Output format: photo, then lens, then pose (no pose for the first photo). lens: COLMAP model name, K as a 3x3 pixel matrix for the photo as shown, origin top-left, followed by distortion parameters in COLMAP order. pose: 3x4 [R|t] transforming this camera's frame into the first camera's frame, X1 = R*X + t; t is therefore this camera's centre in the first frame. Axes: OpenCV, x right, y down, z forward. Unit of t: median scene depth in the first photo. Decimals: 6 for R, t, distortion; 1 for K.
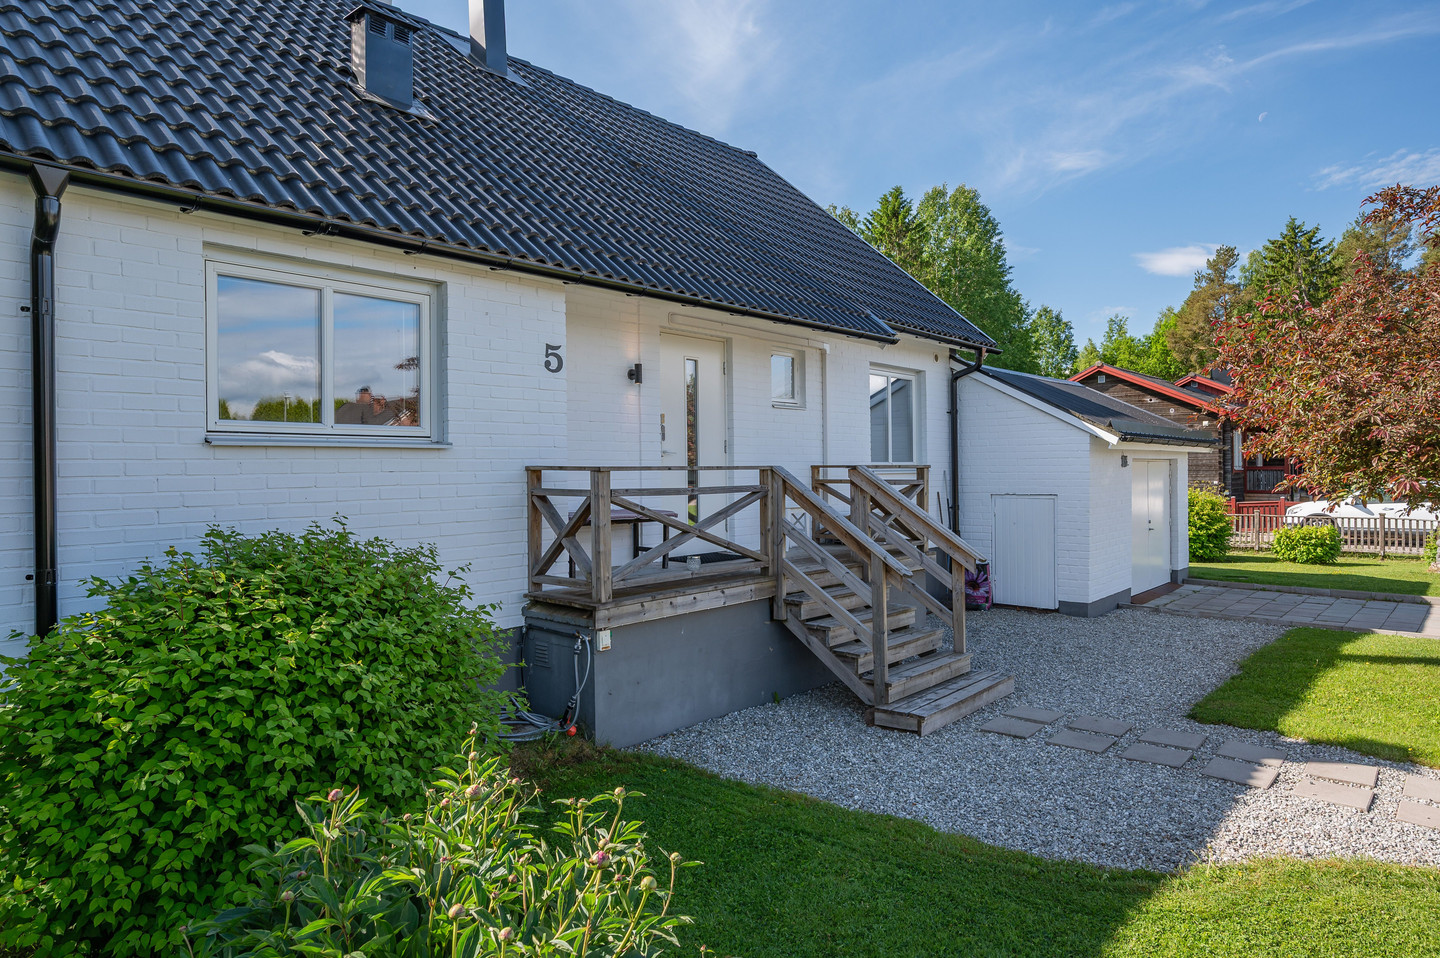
lens RADIAL K [[888.0, 0, 738.8], [0, 888.0, 474.3], [0, 0, 1]] dist [-0.004143, 0.001109]
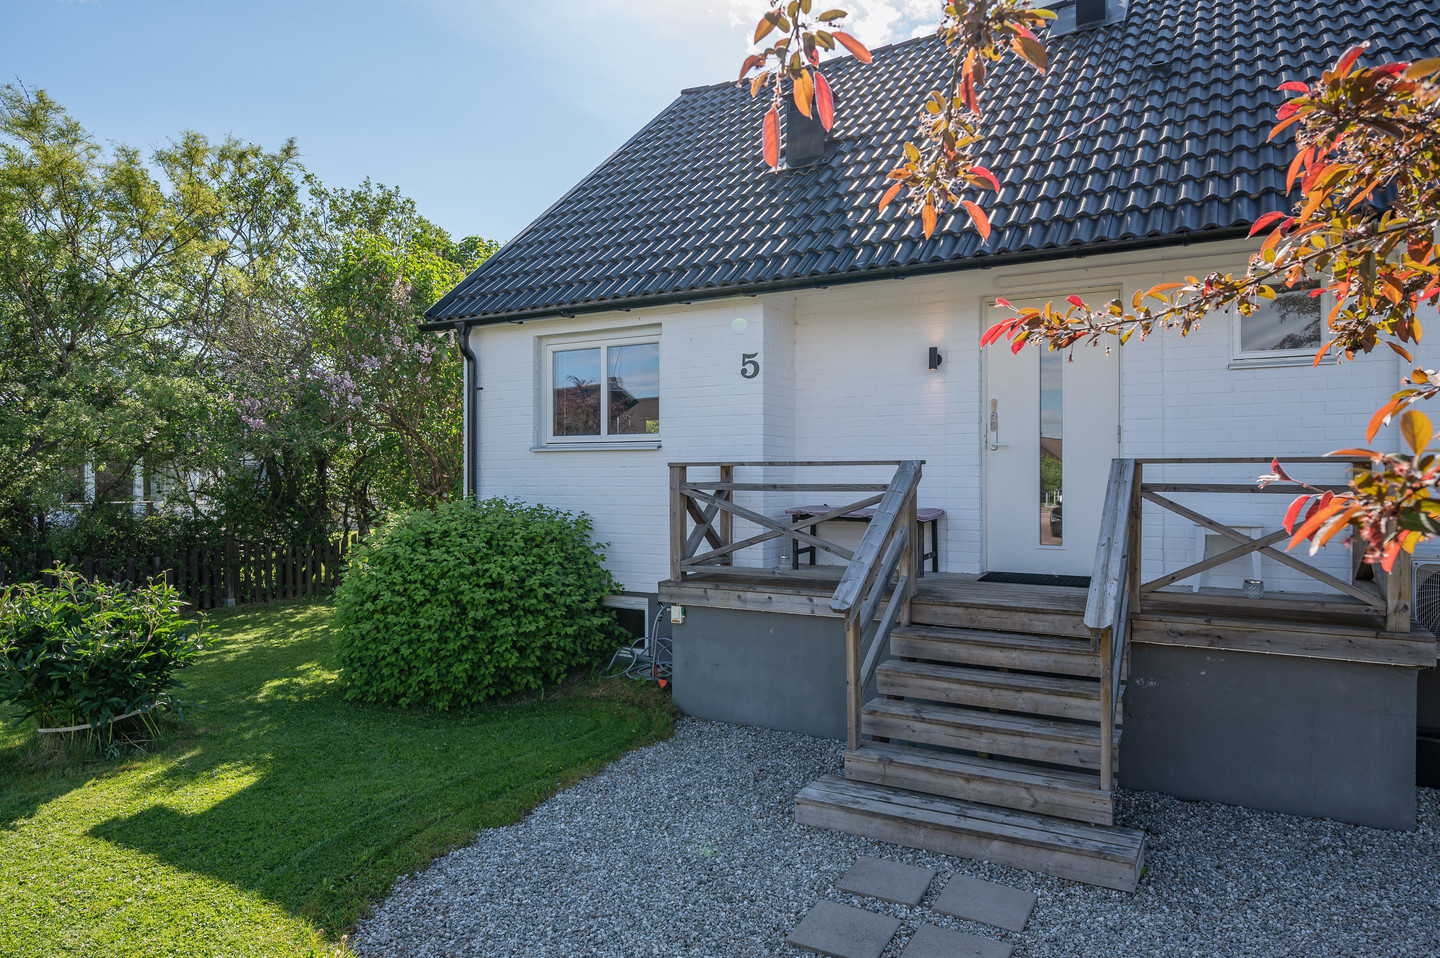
lens RADIAL K [[888.0, 0, 738.8], [0, 888.0, 474.3], [0, 0, 1]] dist [-0.004143, 0.001109]
pose [[0.198824, 0.013010, -0.979949, 0.922066], [-0.004288, 0.999914, 0.012405, -0.008012], [0.980026, 0.001736, 0.198863, 0.796428]]
